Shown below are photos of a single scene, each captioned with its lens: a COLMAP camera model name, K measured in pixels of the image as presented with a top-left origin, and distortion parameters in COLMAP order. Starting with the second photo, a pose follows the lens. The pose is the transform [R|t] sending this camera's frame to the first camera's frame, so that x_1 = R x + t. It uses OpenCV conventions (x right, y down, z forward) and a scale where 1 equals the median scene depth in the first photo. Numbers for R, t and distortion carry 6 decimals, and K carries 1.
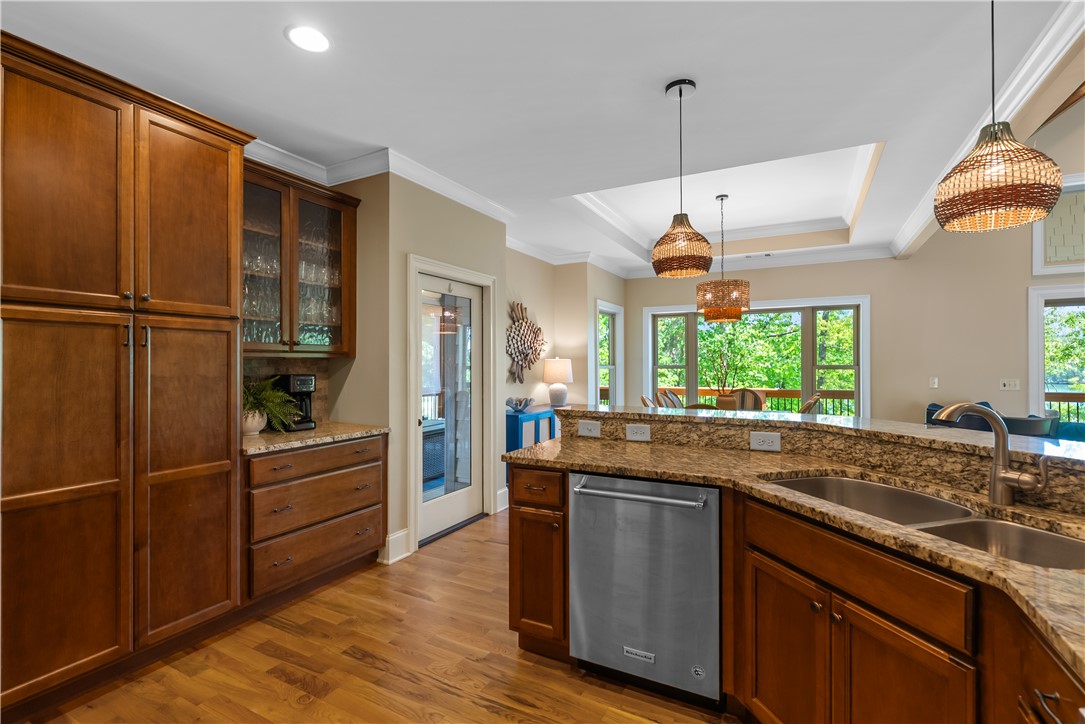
lens RADIAL K [[491.6, 0, 542.1], [0, 491.6, 360.2], [0, 0, 1]] dist [-0.010520, 0.002648]
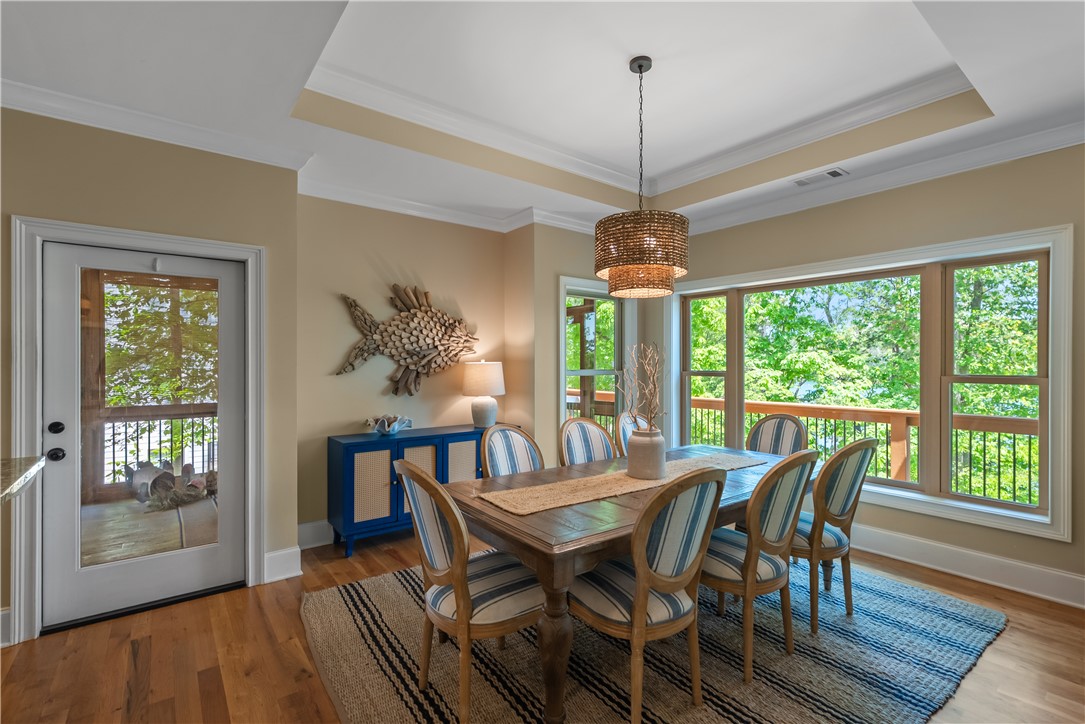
lens RADIAL K [[491.6, 0, 543.4], [0, 491.6, 359.7], [0, 0, 1]] dist [-0.010520, 0.002648]
pose [[0.914728, 0.001594, -0.404066, 0.949821], [-0.000874, 0.999998, 0.001966, -0.017304], [0.404068, -0.001445, 0.914728, 0.907861]]
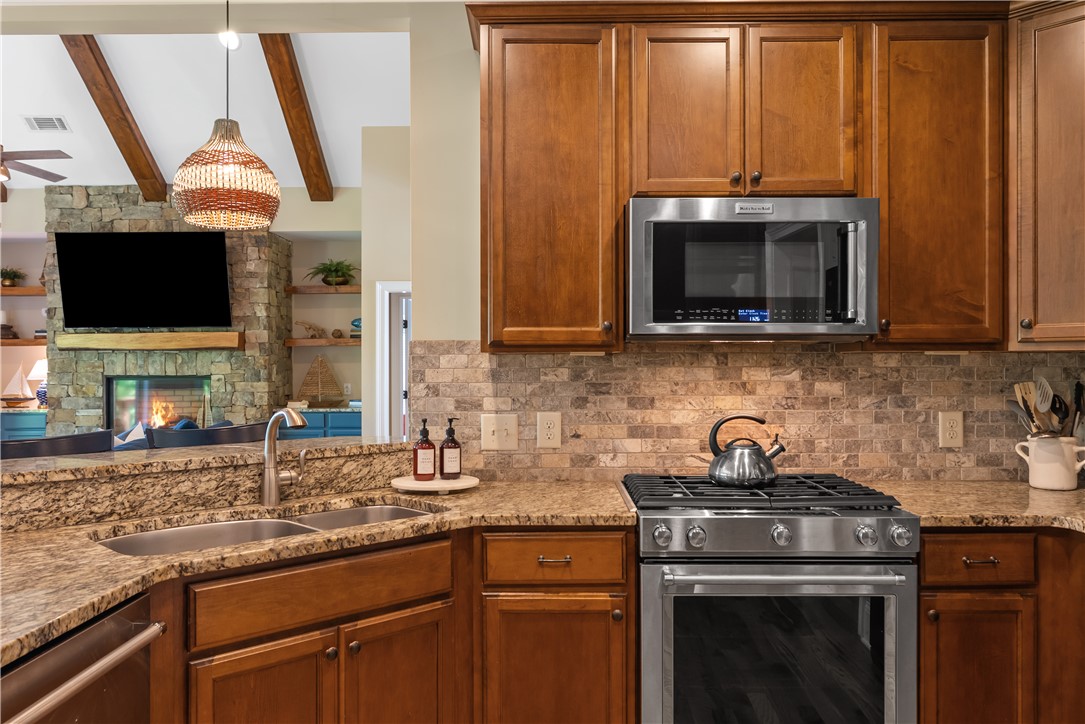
lens RADIAL K [[816.2, 0, 548.9], [0, 816.2, 364.9], [0, 0, 1]] dist [-0.002917, -0.000371]
pose [[-0.471052, 0.006348, 0.882083, -0.478505], [-0.003271, 0.999955, -0.008943, 0.006281], [-0.882100, -0.007098, -0.471009, 0.727457]]
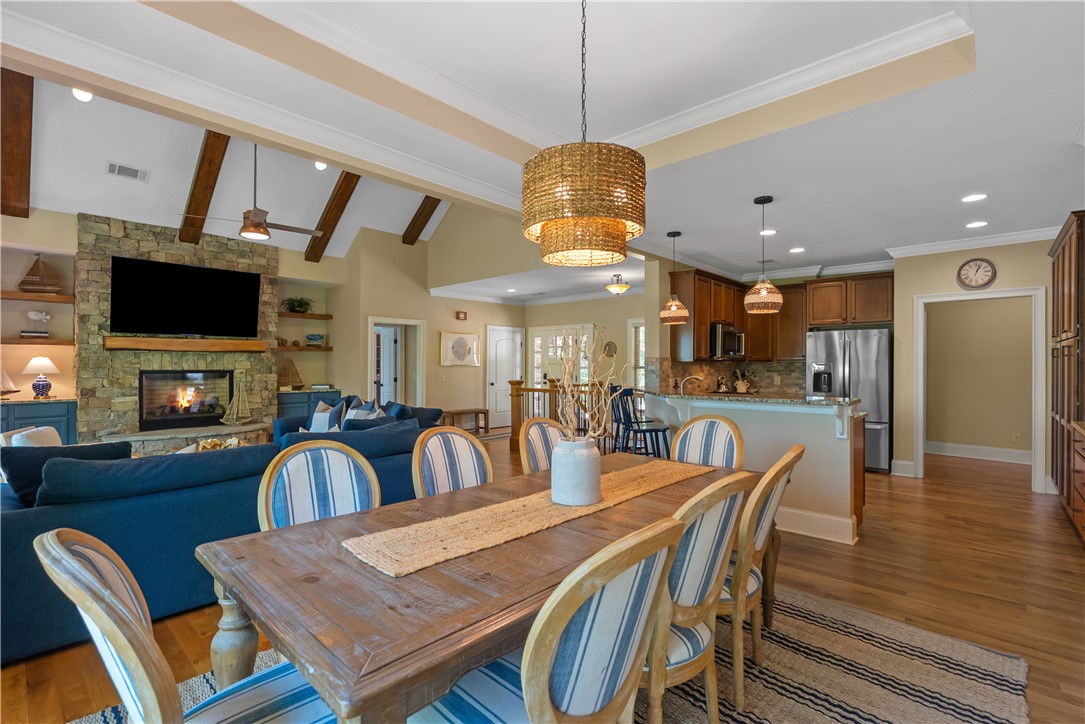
lens RADIAL K [[491.6, 0, 546.9], [0, 491.6, 362.5], [0, 0, 1]] dist [-0.010520, 0.002648]
pose [[-0.971491, -0.006041, 0.236999, 0.581622], [-0.007623, 0.999954, -0.005758, -0.015513], [-0.236954, -0.007400, -0.971493, 2.689059]]
